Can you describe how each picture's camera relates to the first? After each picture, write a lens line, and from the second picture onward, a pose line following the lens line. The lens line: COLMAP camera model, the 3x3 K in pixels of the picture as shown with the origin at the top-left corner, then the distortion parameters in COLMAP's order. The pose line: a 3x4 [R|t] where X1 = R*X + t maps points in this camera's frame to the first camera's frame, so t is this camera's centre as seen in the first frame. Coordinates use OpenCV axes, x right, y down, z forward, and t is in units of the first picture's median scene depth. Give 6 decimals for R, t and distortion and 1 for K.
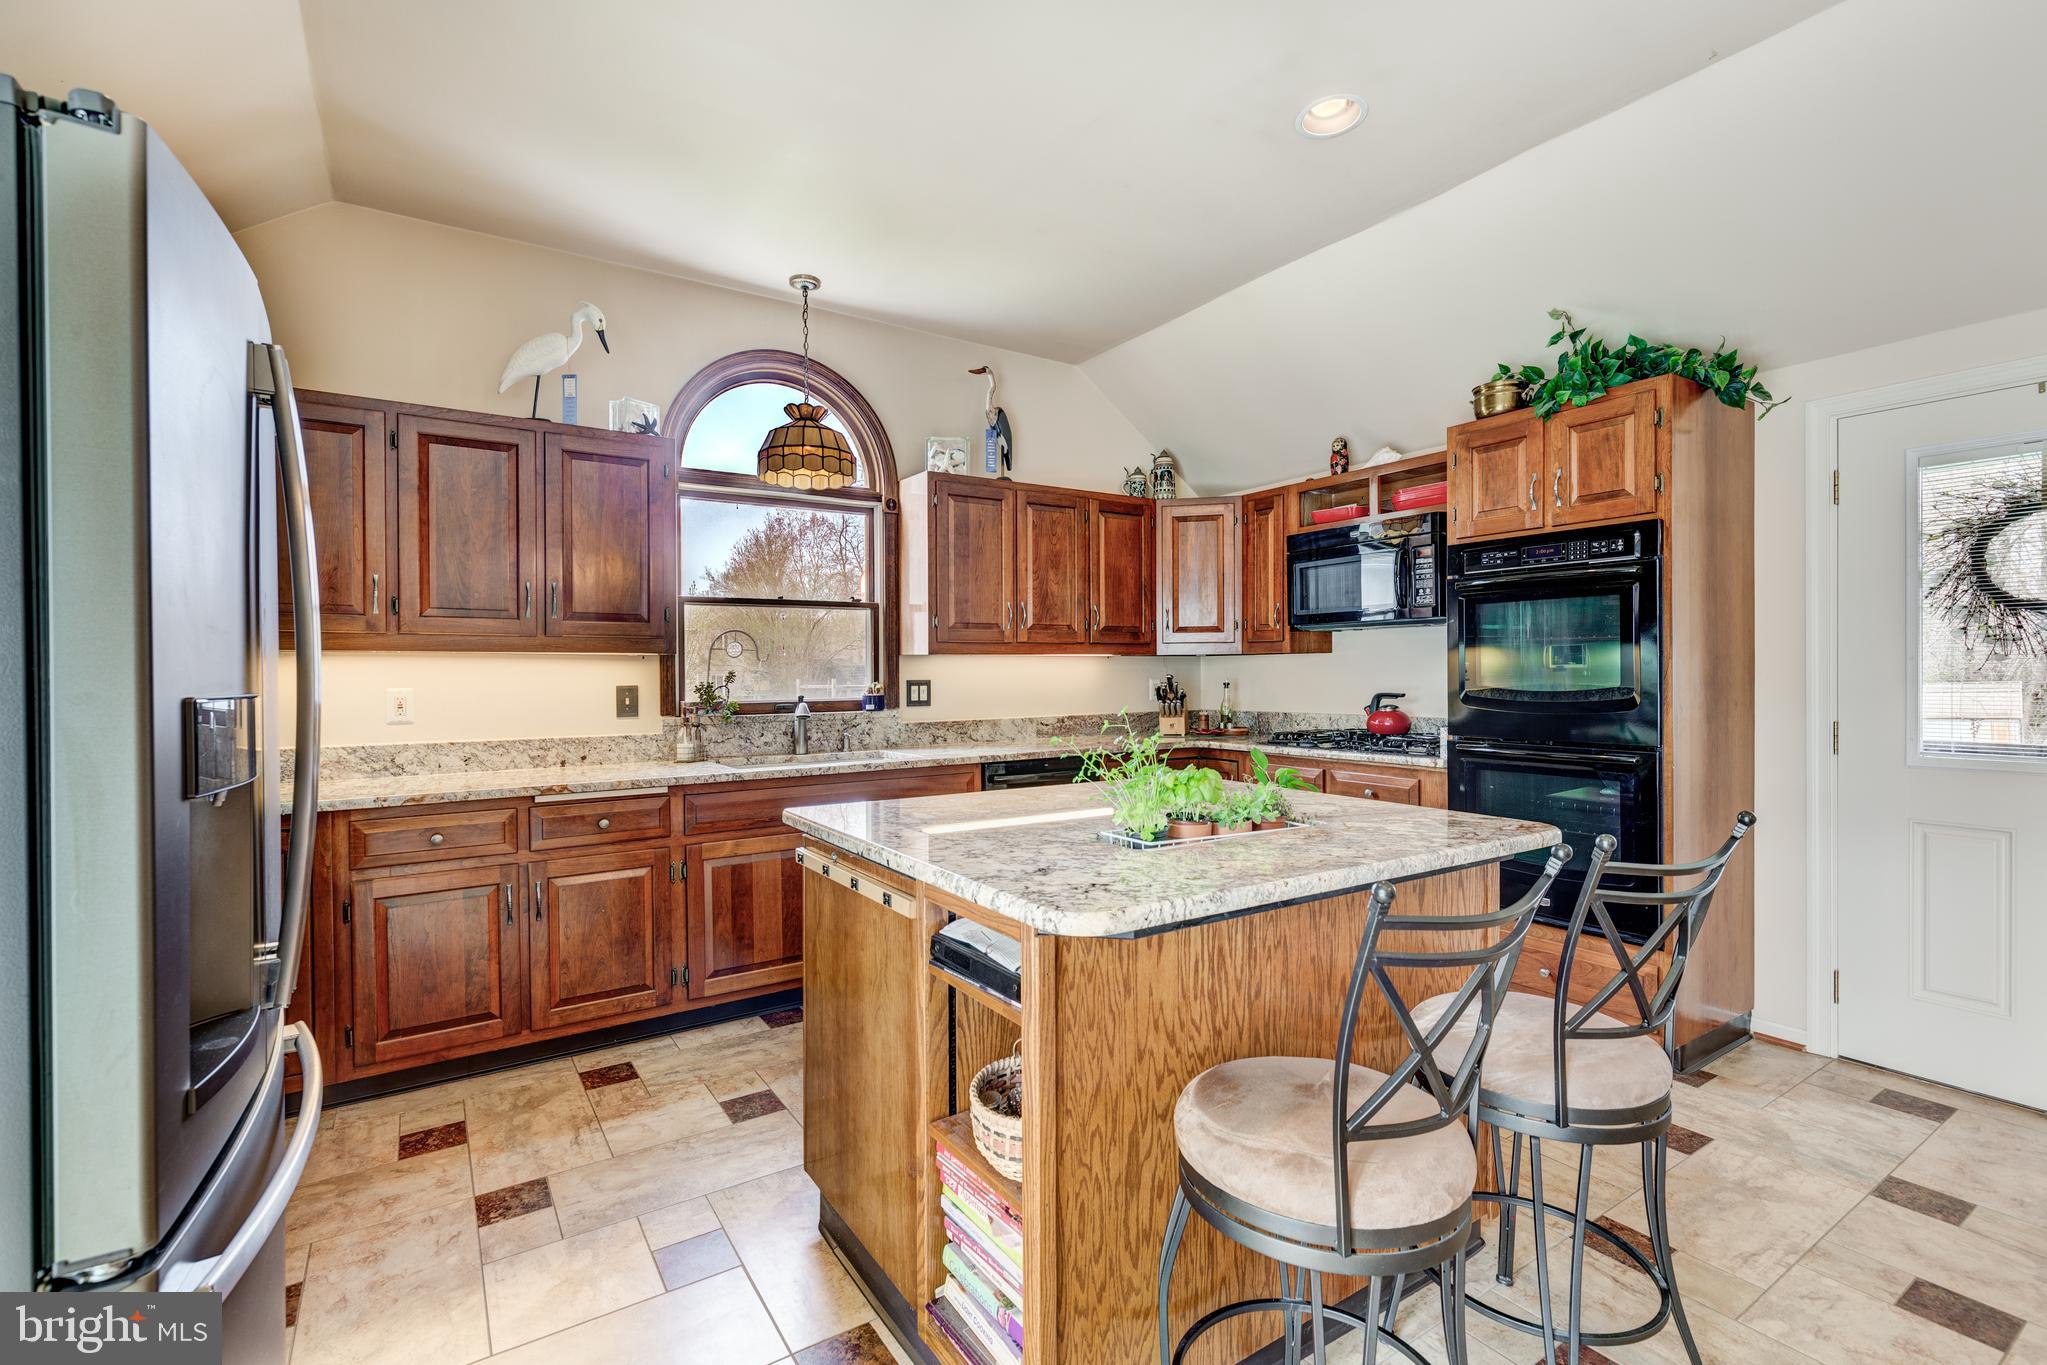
lens RADIAL K [[913.2, 0, 1013.2], [0, 913.2, 682.7], [0, 0, 1]] dist [0.001909, -0.000128]
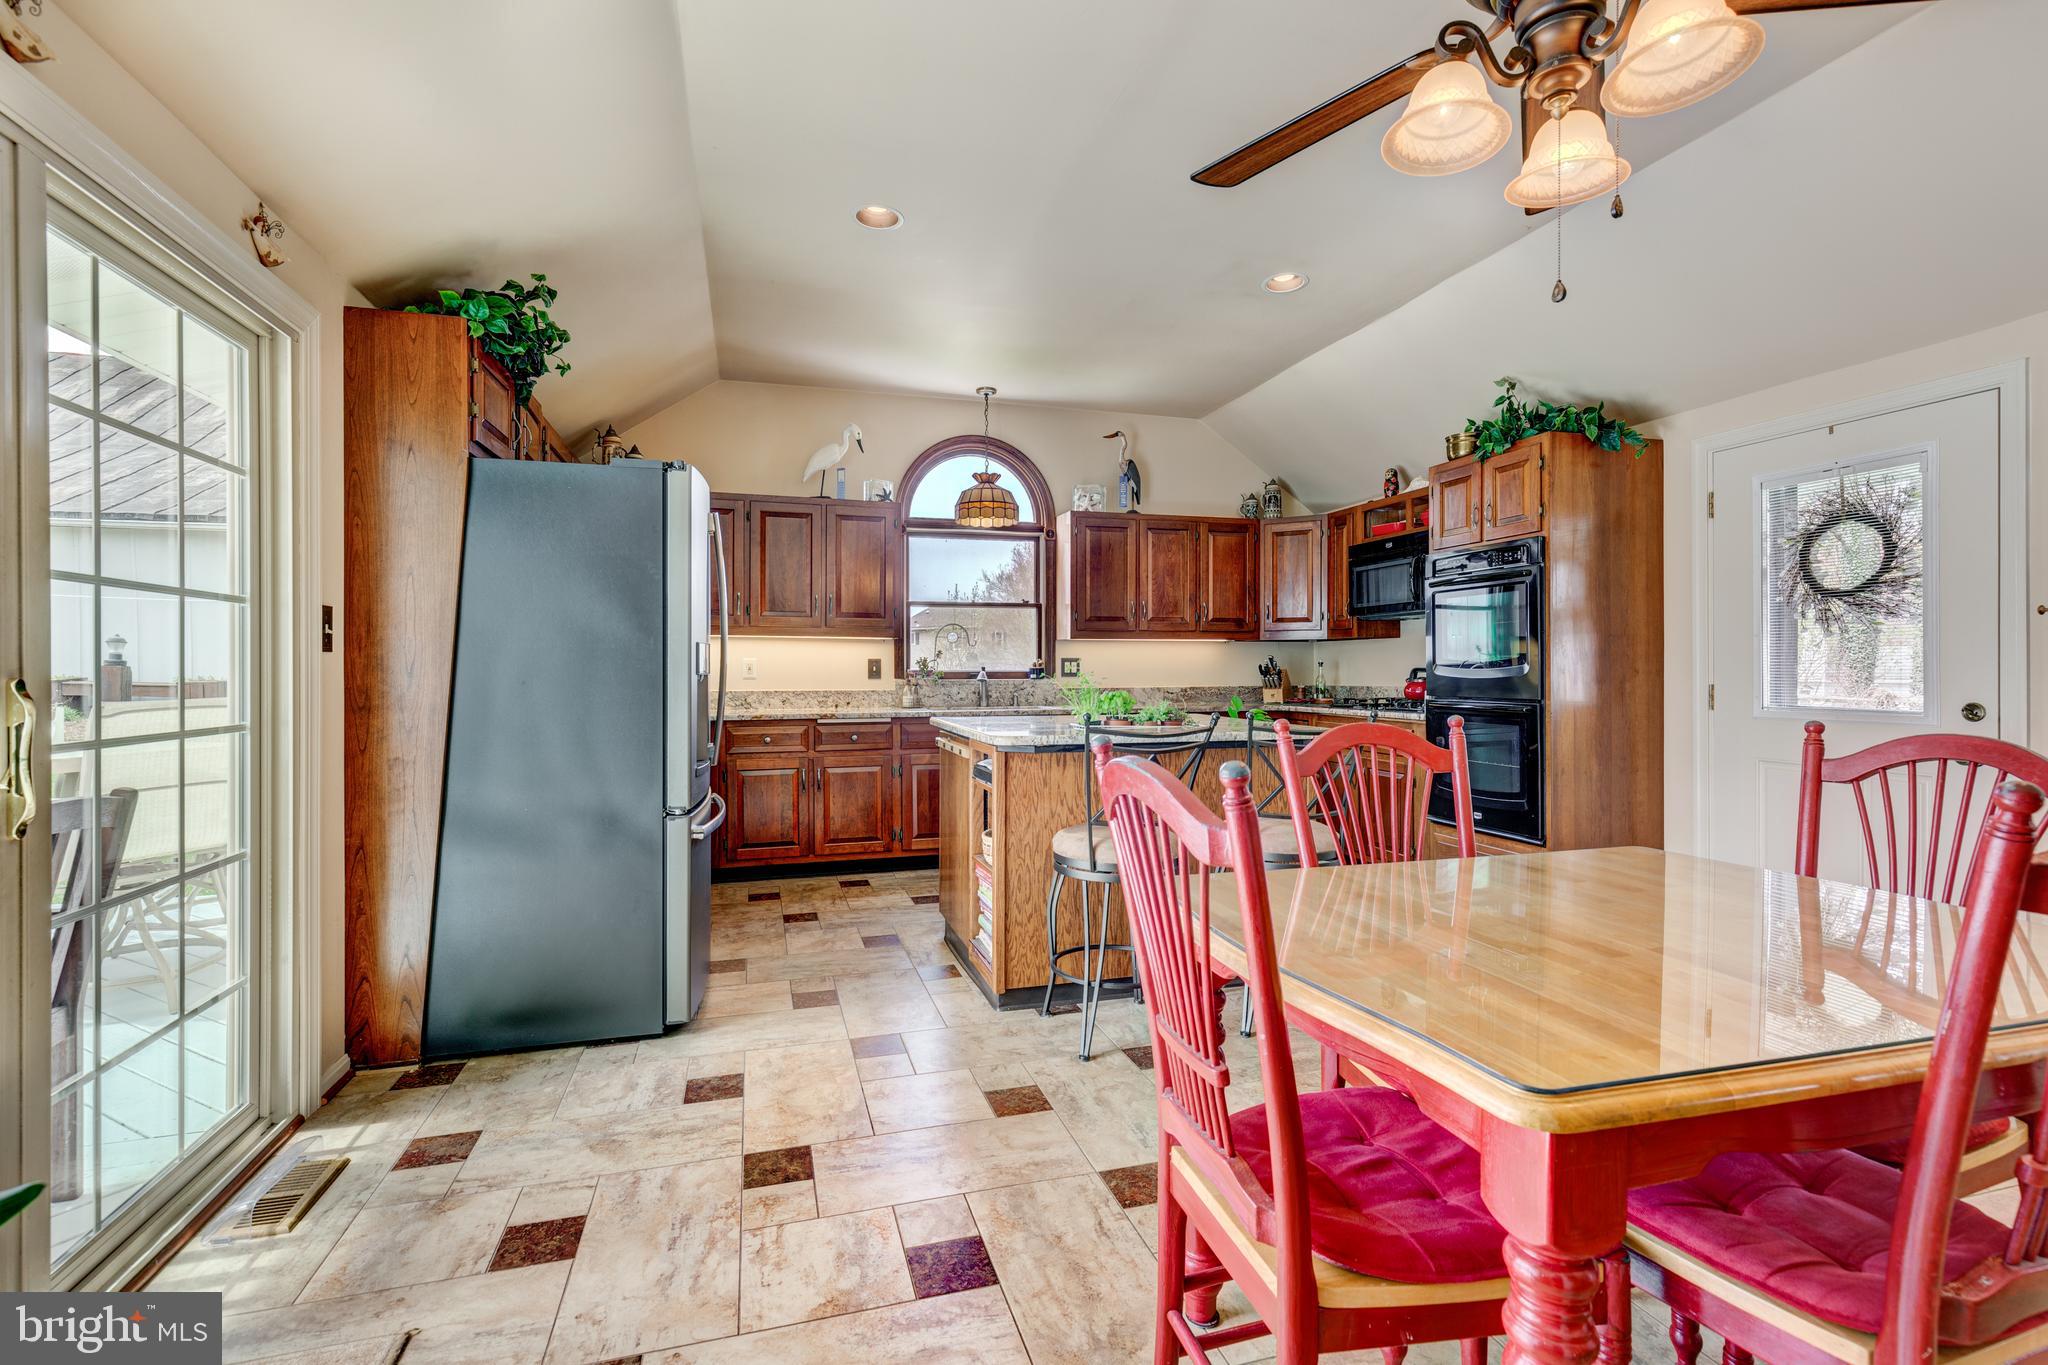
lens RADIAL K [[924.7, 0, 1021.0], [0, 924.7, 675.8], [0, 0, 1]] dist [0.001929, 0.000160]
pose [[0.956258, 0.007988, -0.292415, 0.261381], [-0.009299, 0.999952, -0.003095, 0.032225], [0.292376, 0.005679, 0.956287, -0.412567]]
